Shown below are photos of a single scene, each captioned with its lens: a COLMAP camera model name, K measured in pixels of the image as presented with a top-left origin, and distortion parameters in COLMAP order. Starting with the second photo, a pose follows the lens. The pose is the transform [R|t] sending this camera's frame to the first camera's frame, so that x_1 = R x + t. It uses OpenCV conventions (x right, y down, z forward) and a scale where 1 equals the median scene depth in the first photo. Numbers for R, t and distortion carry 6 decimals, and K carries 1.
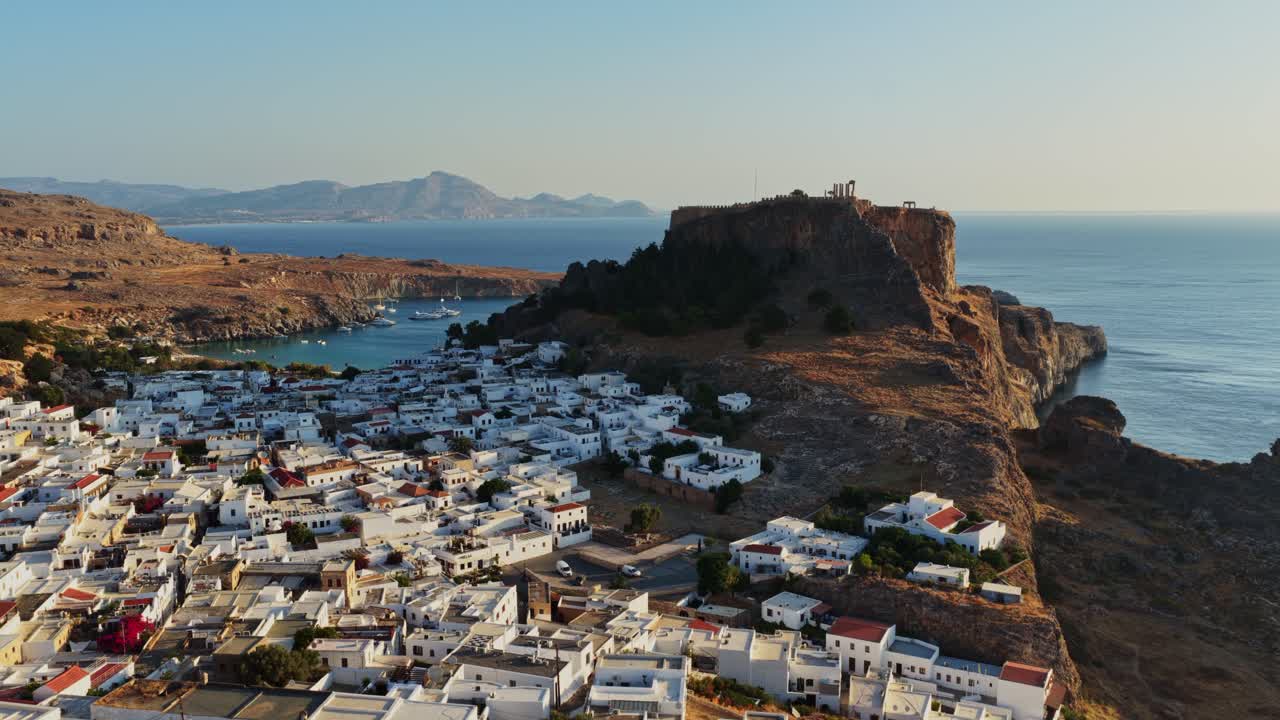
lens RADIAL K [[1090.8, 0, 640.0], [0, 1090.8, 360.0], [0, 0, 1]] dist [-0.012873, 0.047678]
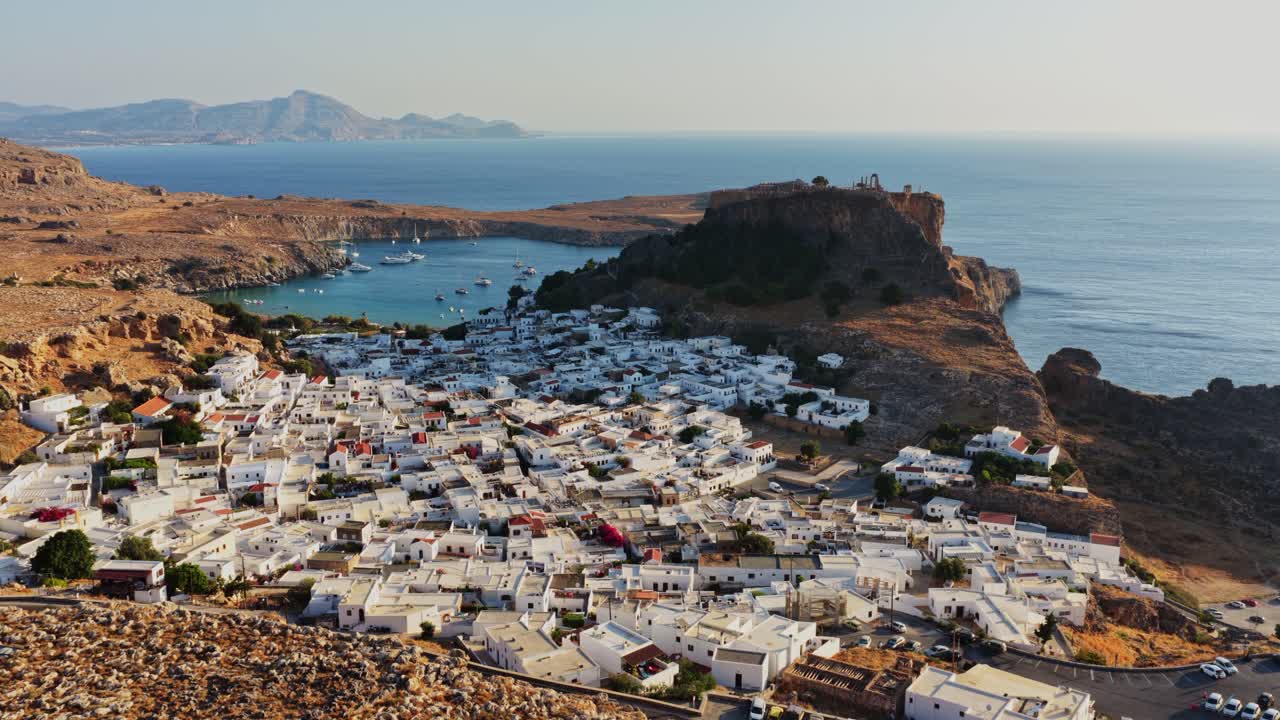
lens RADIAL K [[1090.8, 0, 640.0], [0, 1090.8, 360.0], [0, 0, 1]] dist [-0.012873, 0.047678]
pose [[0.992596, -0.023052, 0.119254, -0.258981], [0.014311, 0.997182, 0.073639, -0.054552], [-0.120616, -0.071387, 0.990129, -0.252369]]
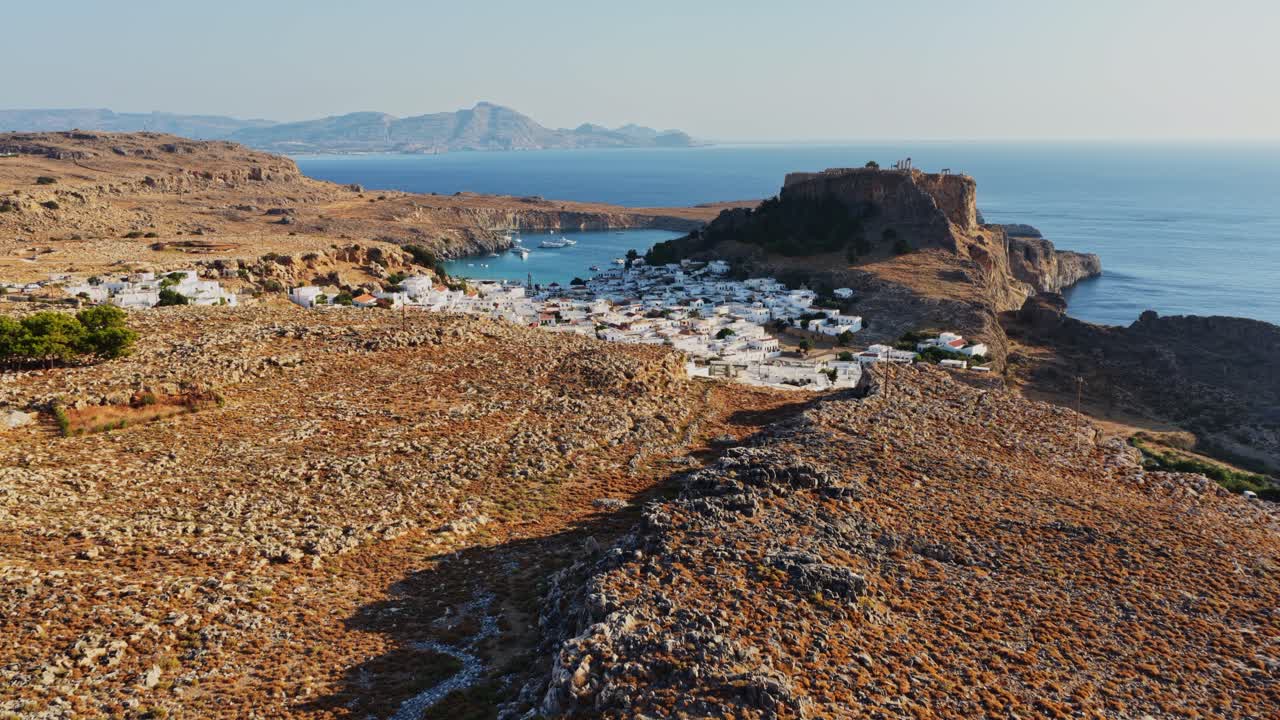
lens RADIAL K [[1090.8, 0, 640.0], [0, 1090.8, 360.0], [0, 0, 1]] dist [-0.012873, 0.047678]
pose [[0.999418, 0.005404, -0.033673, -0.157539], [-0.003245, 0.997955, 0.063844, 0.030168], [0.033949, -0.063697, 0.997392, -0.679867]]
